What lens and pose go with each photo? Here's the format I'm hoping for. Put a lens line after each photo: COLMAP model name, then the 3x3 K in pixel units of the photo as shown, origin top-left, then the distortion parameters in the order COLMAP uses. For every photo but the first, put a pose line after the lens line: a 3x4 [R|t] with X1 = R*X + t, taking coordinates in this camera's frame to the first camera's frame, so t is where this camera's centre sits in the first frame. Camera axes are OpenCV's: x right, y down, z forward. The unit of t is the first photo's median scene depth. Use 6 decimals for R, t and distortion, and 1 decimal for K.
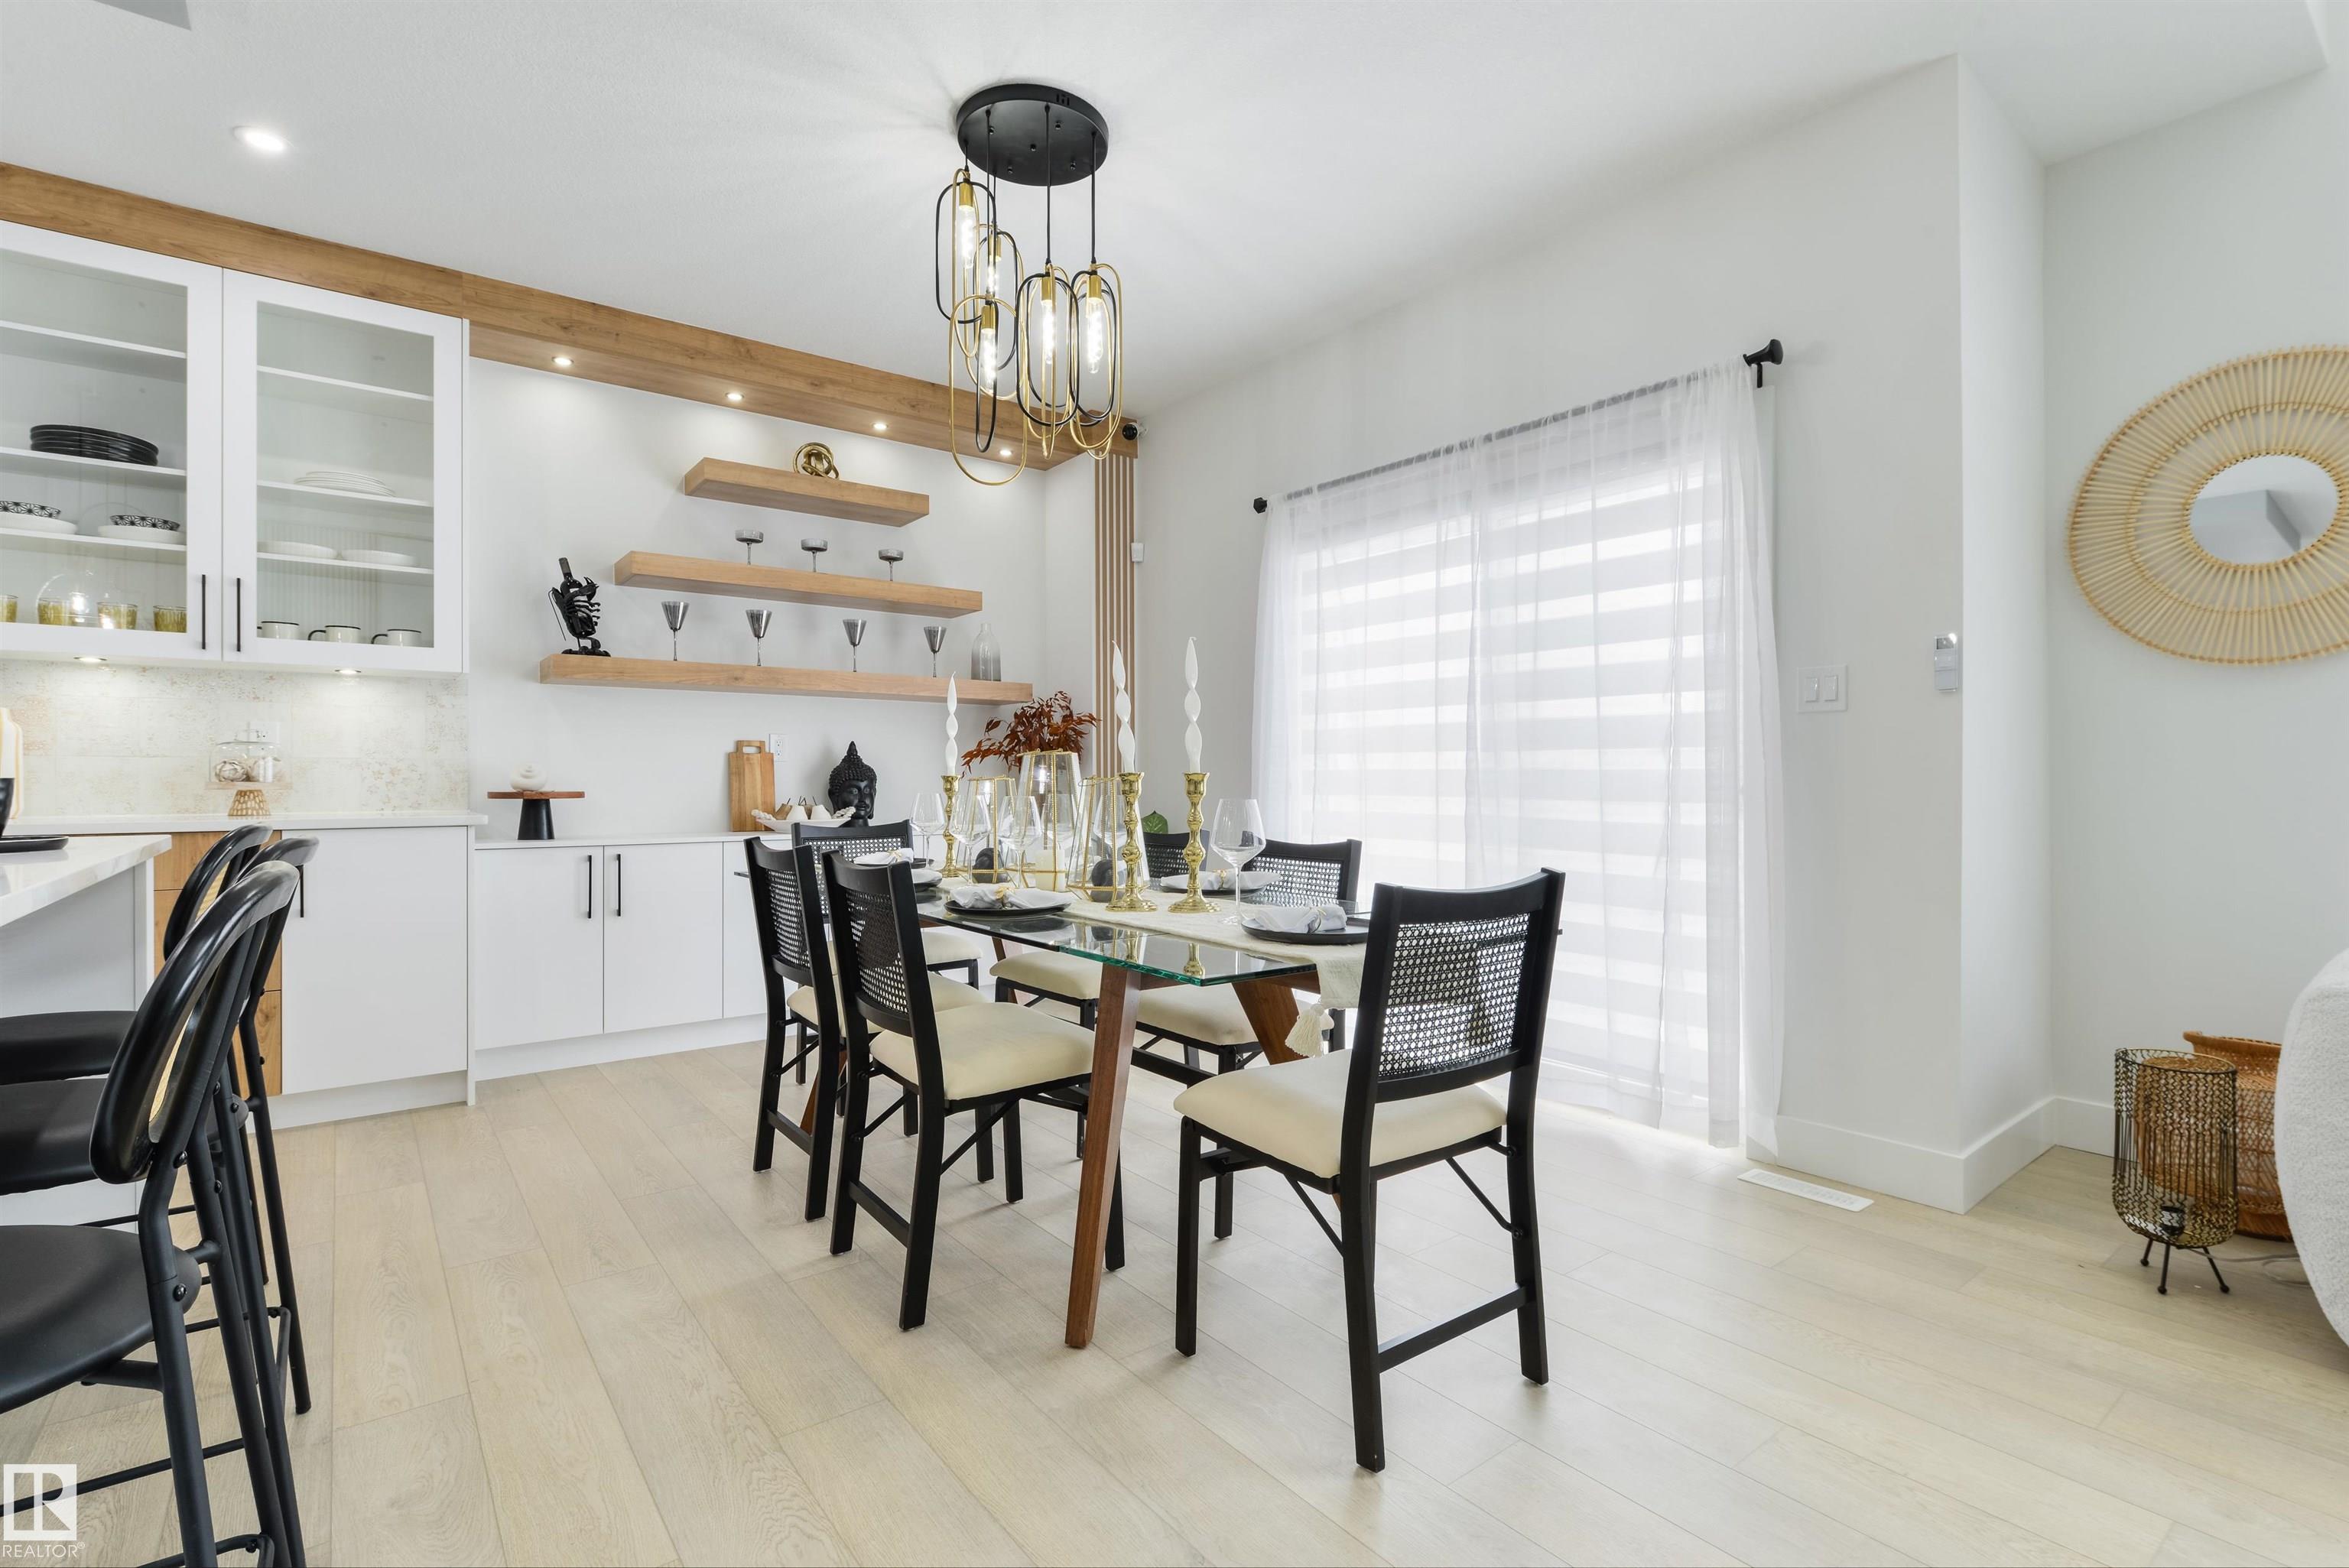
lens RADIAL K [[1093.1, 0, 1189.9], [0, 1093.1, 775.4], [0, 0, 1]] dist [0.005278, -0.003110]
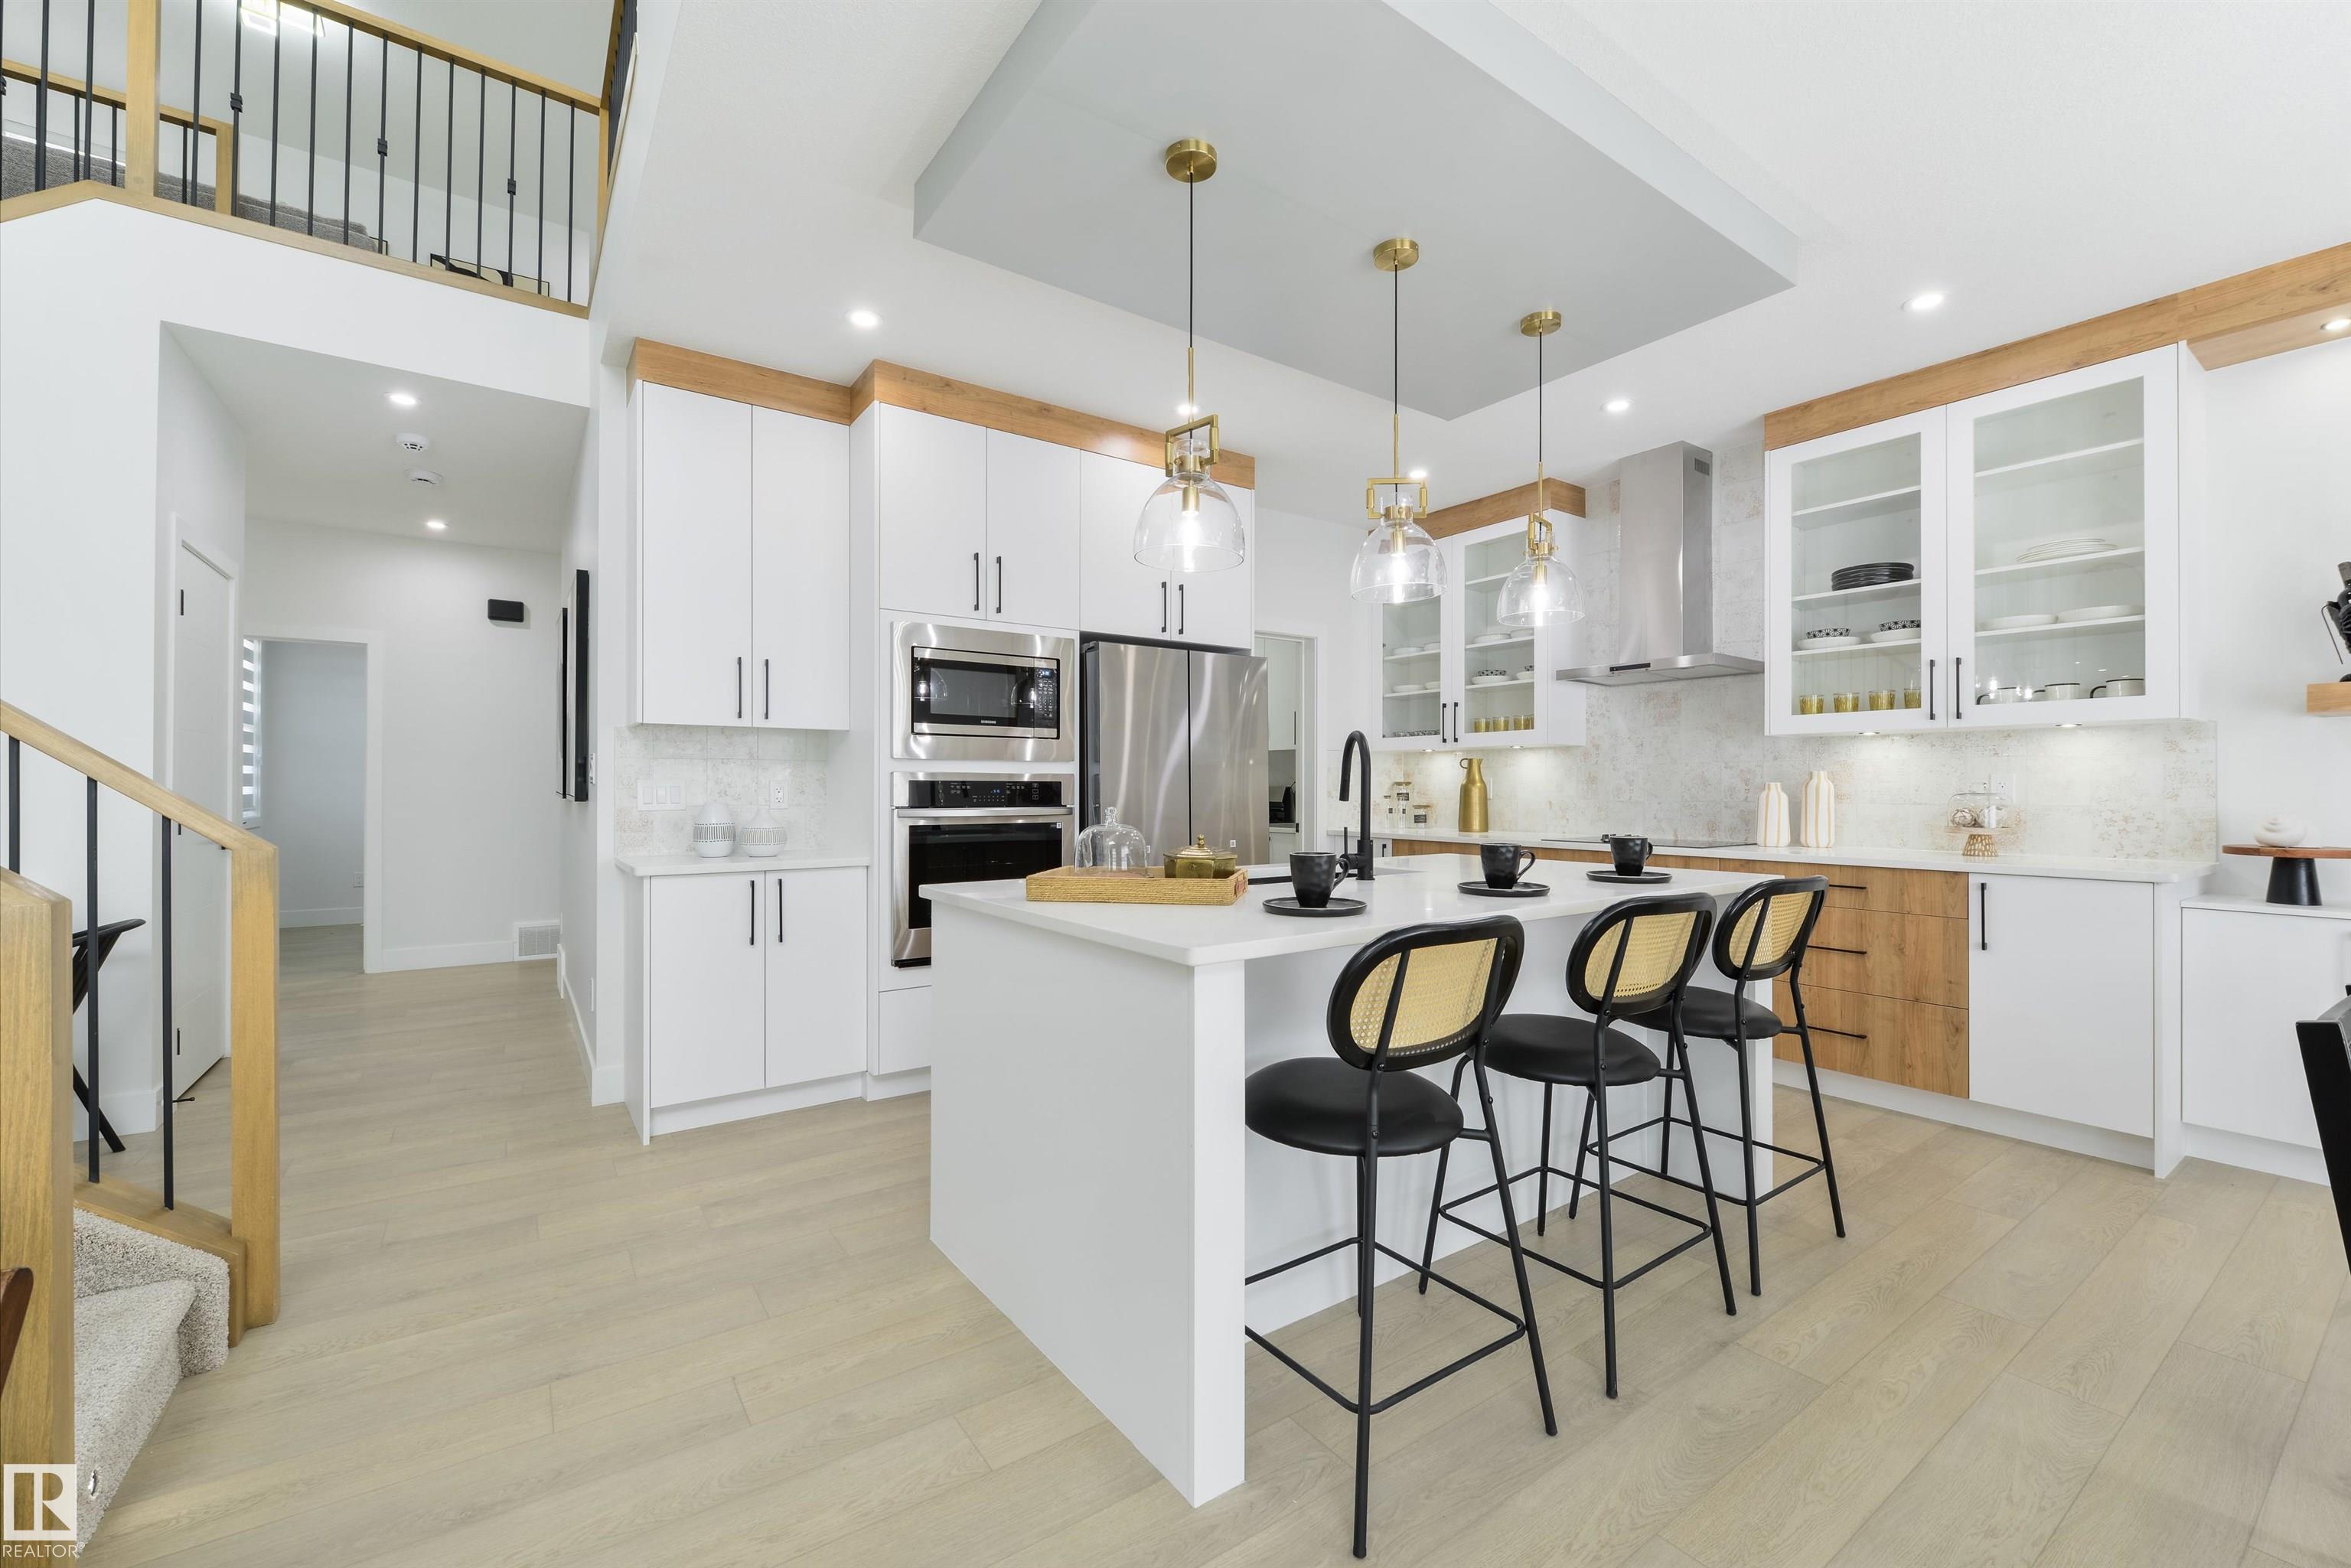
lens RADIAL K [[953.1, 0, 1192.2], [0, 953.1, 784.7], [0, 0, 1]] dist [0.002679, -0.002657]
pose [[-0.036939, -0.005766, -0.999301, 0.186536], [-0.001001, 0.999983, -0.005732, -0.031110], [0.999317, 0.000788, -0.036944, 0.184947]]
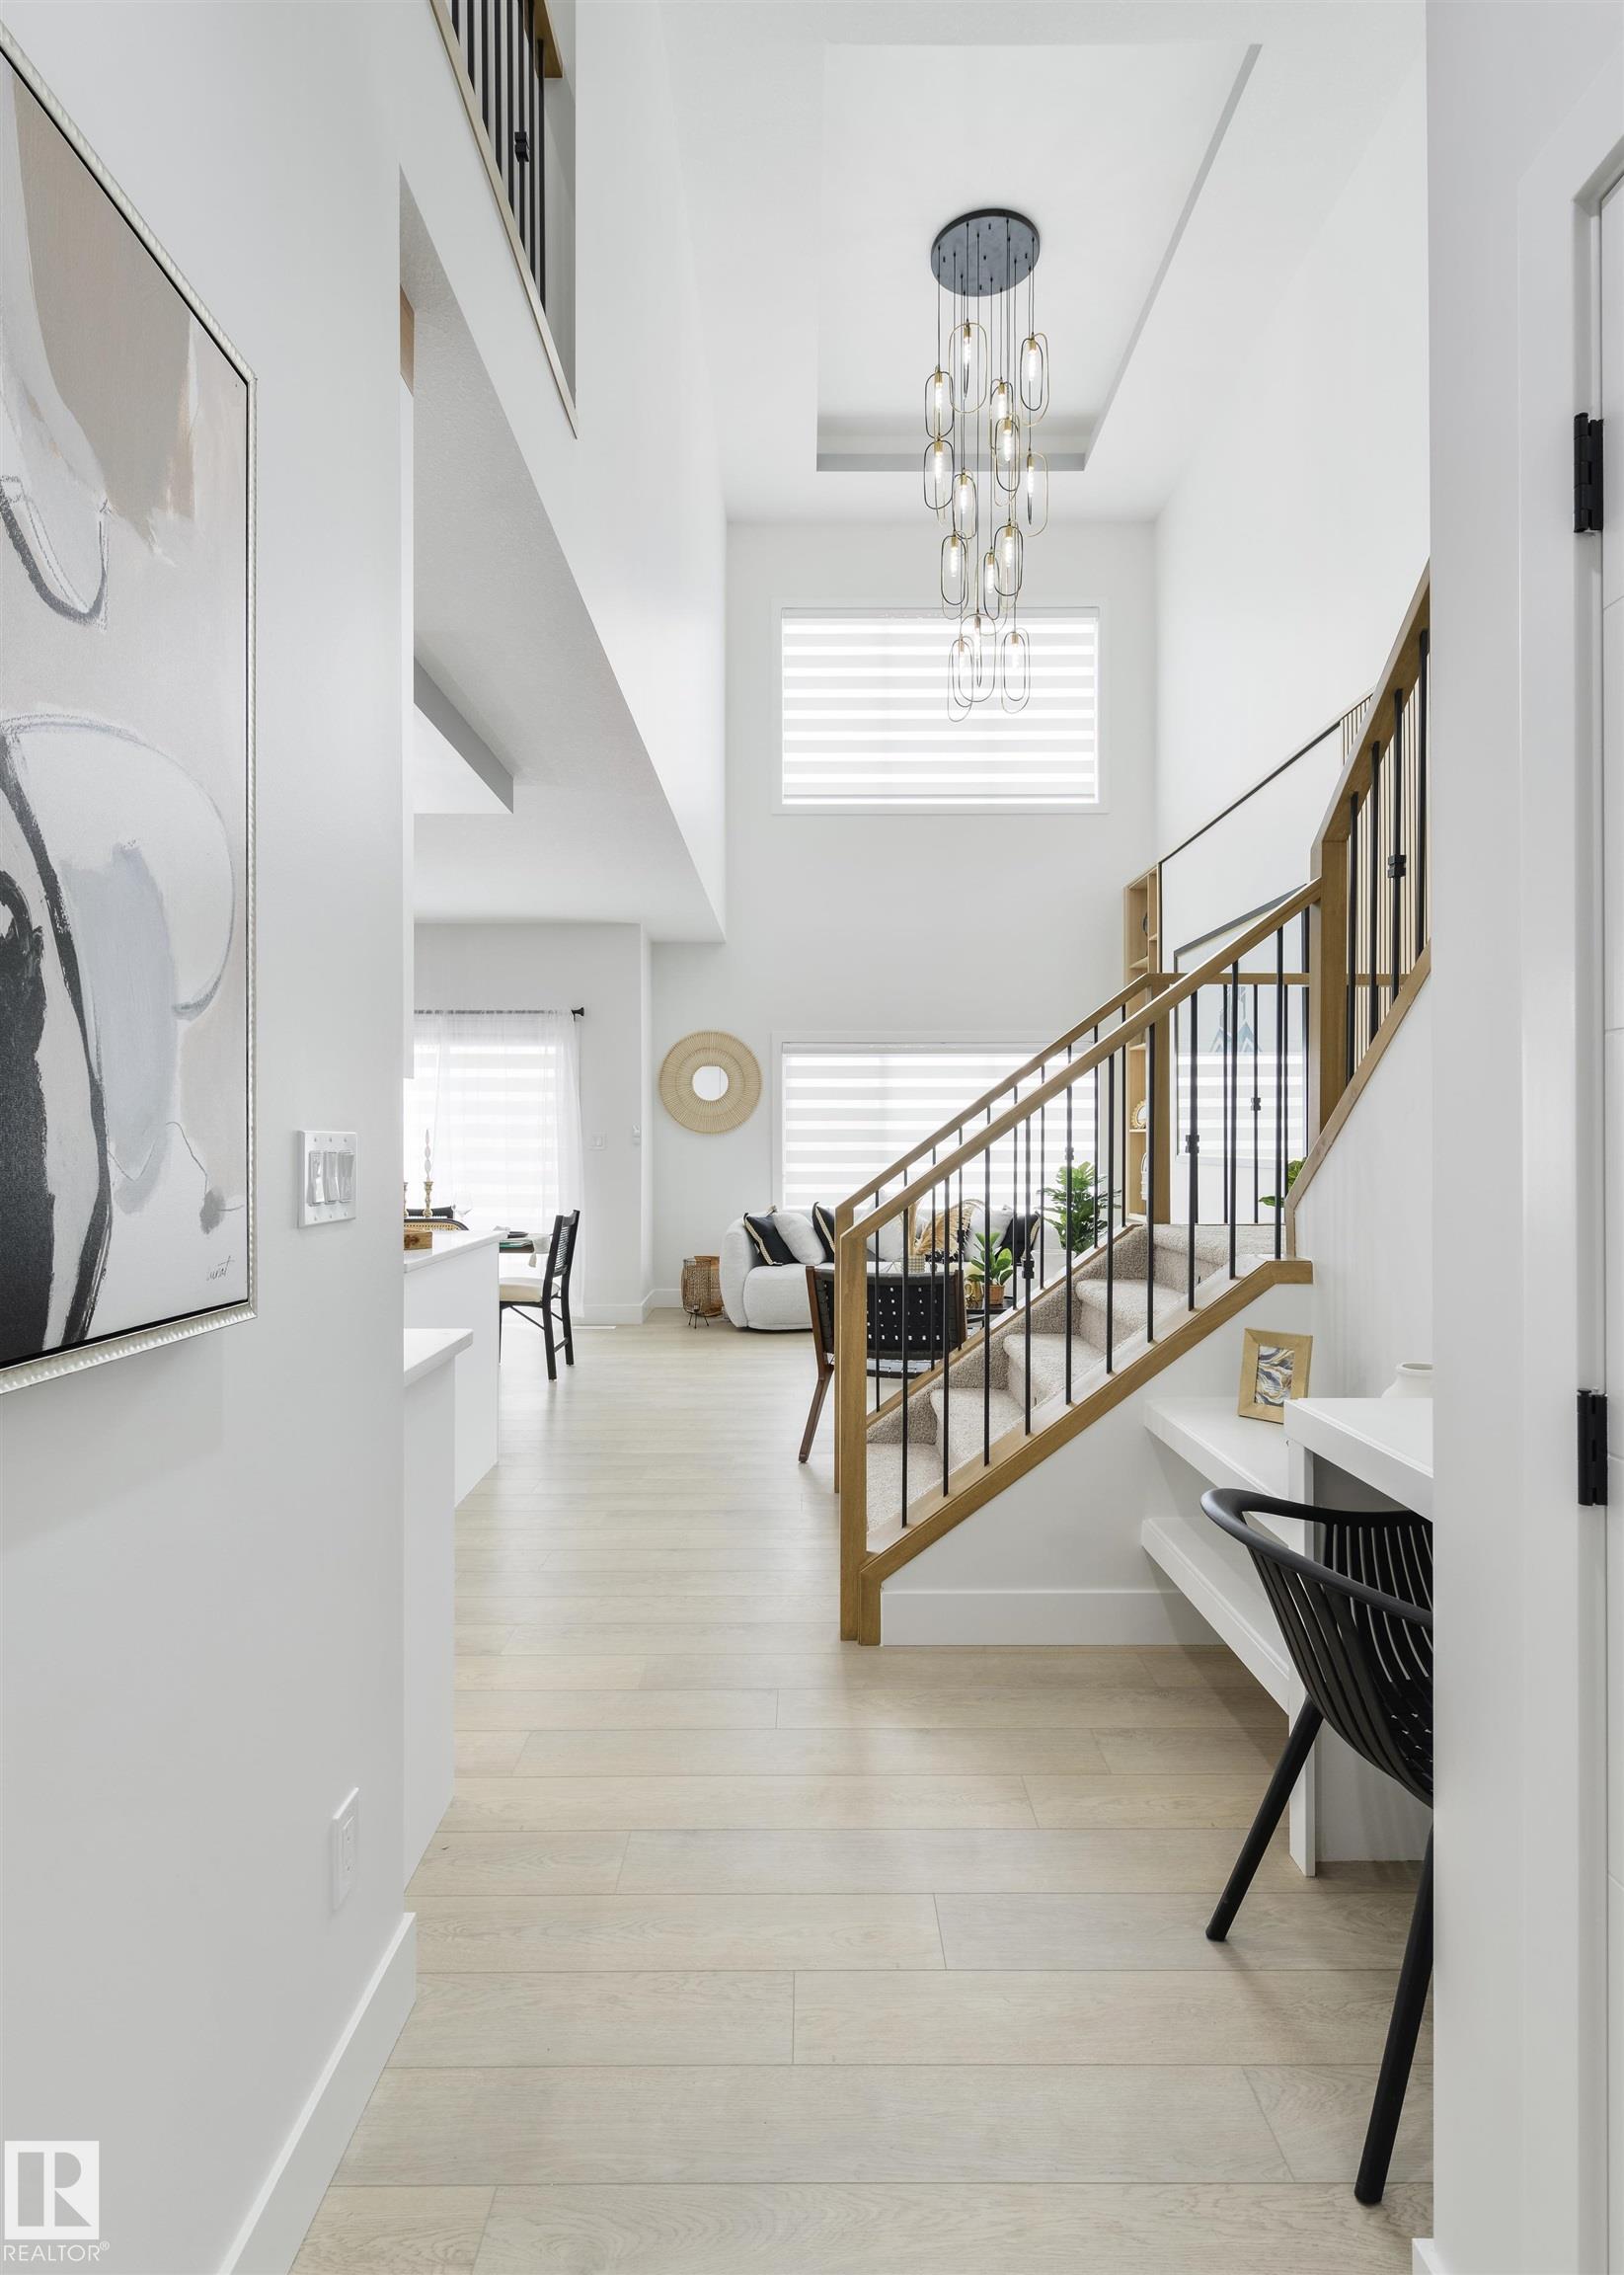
lens RADIAL K [[1181.2, 0, 822.6], [0, 1181.2, 1138.6], [0, 0, 1]] dist [-0.000286, 0.000344]
pose [[0.596128, -0.000399, 0.802889, -1.079602], [-0.004147, 0.999985, 0.003575, -0.075432], [-0.802879, -0.005461, 0.596117, -0.884627]]
